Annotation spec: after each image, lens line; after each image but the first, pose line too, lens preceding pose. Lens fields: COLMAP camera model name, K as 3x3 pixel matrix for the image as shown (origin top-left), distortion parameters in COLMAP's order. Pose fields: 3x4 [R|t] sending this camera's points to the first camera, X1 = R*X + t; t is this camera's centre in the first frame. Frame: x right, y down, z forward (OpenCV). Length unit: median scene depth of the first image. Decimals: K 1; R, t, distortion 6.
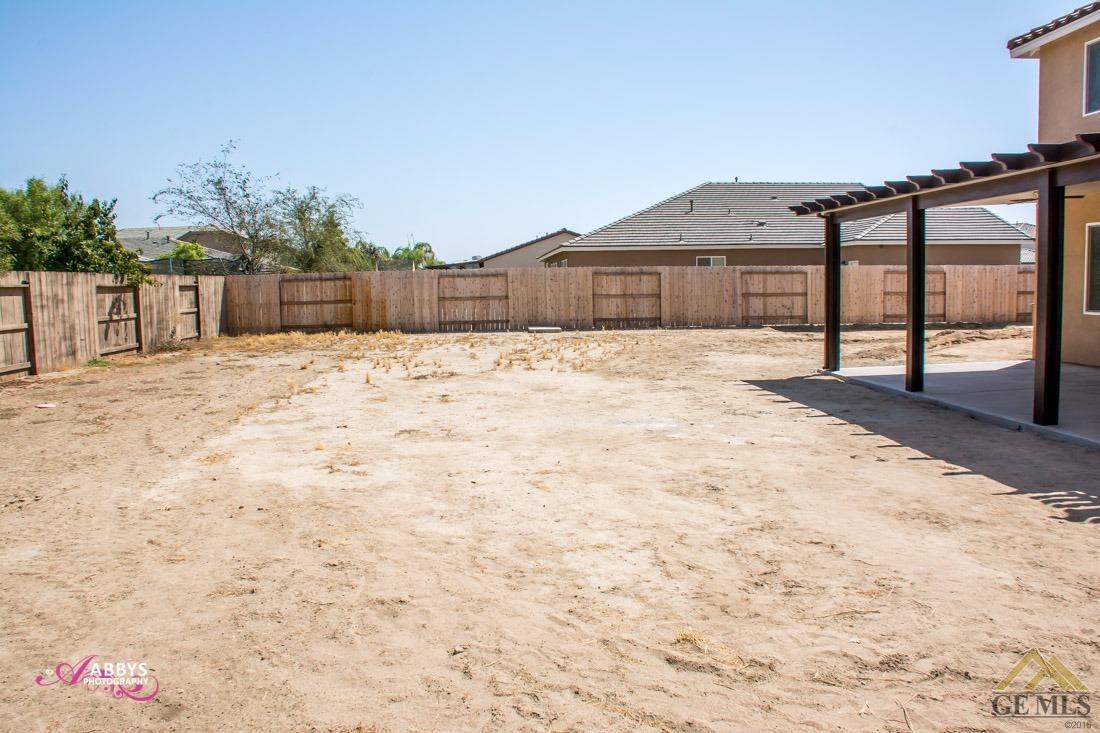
lens RADIAL K [[849.6, 0, 550.0], [0, 849.6, 366.5], [0, 0, 1]] dist [-0.094549, 0.011445]
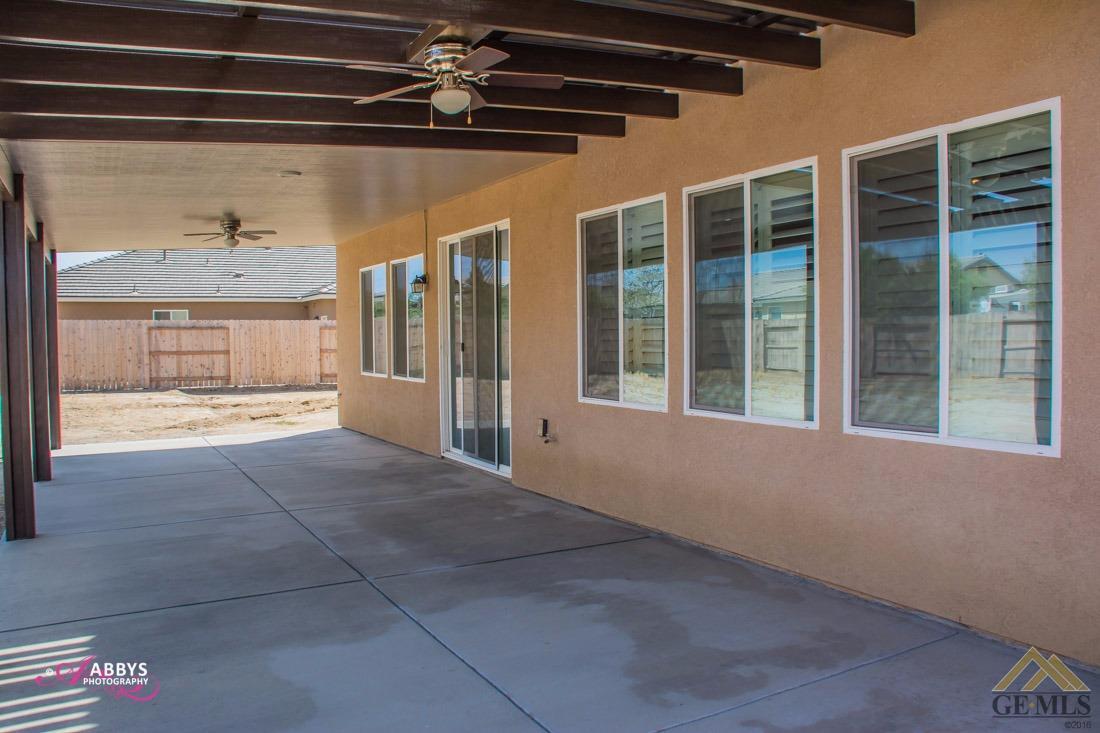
lens RADIAL K [[849.6, 0, 550.0], [0, 849.6, 366.5], [0, 0, 1]] dist [-0.094549, 0.011445]
pose [[0.909601, -0.004511, 0.415458, 0.246013], [0.032453, 0.997658, -0.060219, -0.006208], [-0.414214, 0.068258, 0.907617, 0.054050]]
